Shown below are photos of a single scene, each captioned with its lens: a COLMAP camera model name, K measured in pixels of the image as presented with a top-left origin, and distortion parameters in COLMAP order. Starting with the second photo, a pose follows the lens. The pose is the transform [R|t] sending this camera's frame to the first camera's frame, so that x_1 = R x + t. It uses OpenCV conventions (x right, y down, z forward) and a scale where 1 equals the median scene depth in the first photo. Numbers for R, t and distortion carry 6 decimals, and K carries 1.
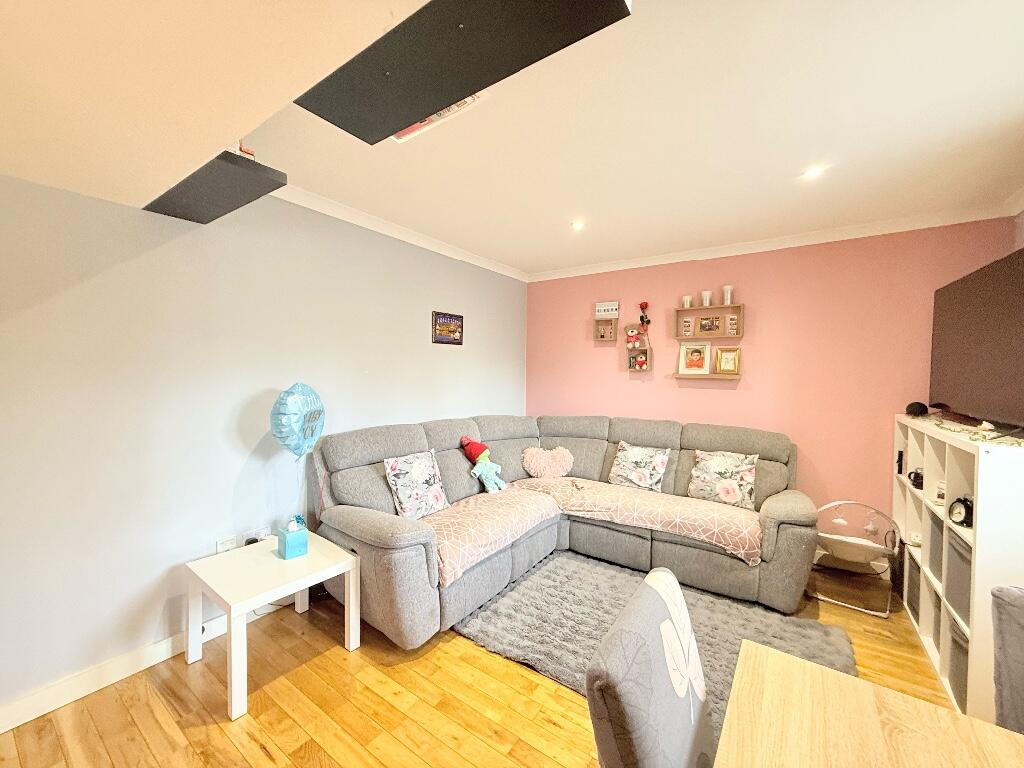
lens RADIAL K [[408.9, 0, 507.6], [0, 408.9, 384.9], [0, 0, 1]] dist [0.000342, -0.000212]
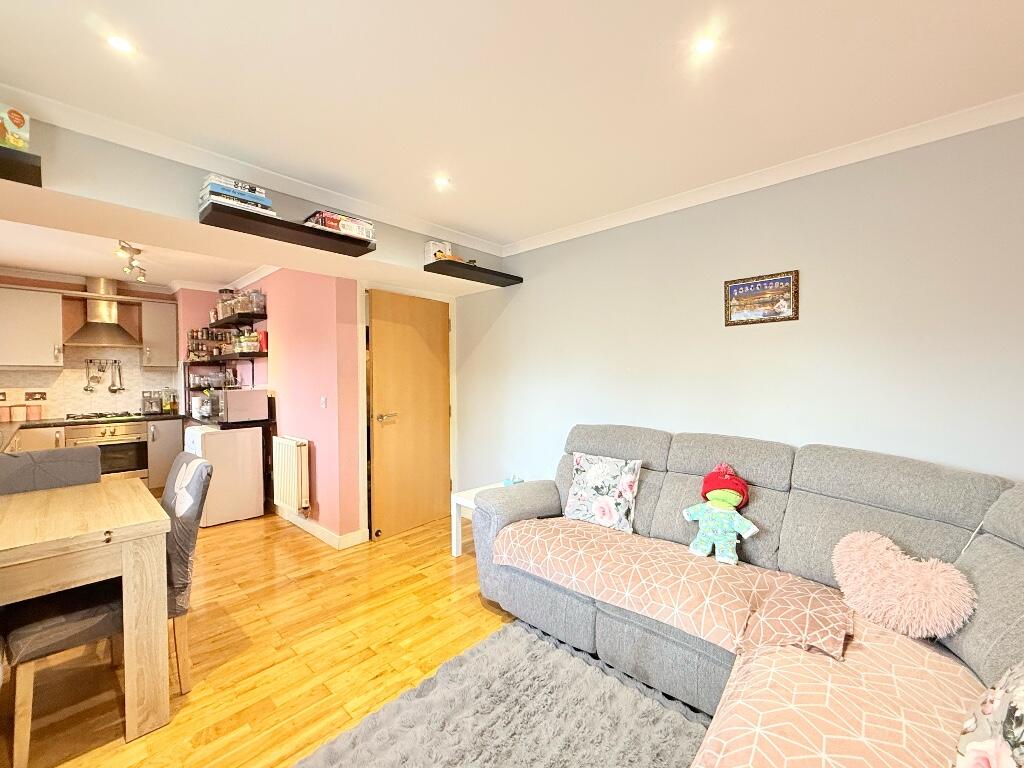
lens RADIAL K [[408.9, 0, 507.9], [0, 408.9, 381.7], [0, 0, 1]] dist [0.000342, -0.000212]
pose [[-0.120821, 0.004916, -0.992662, 0.740913], [-0.021860, 0.999732, 0.007611, -0.004127], [0.992434, 0.022619, -0.120681, 0.918194]]
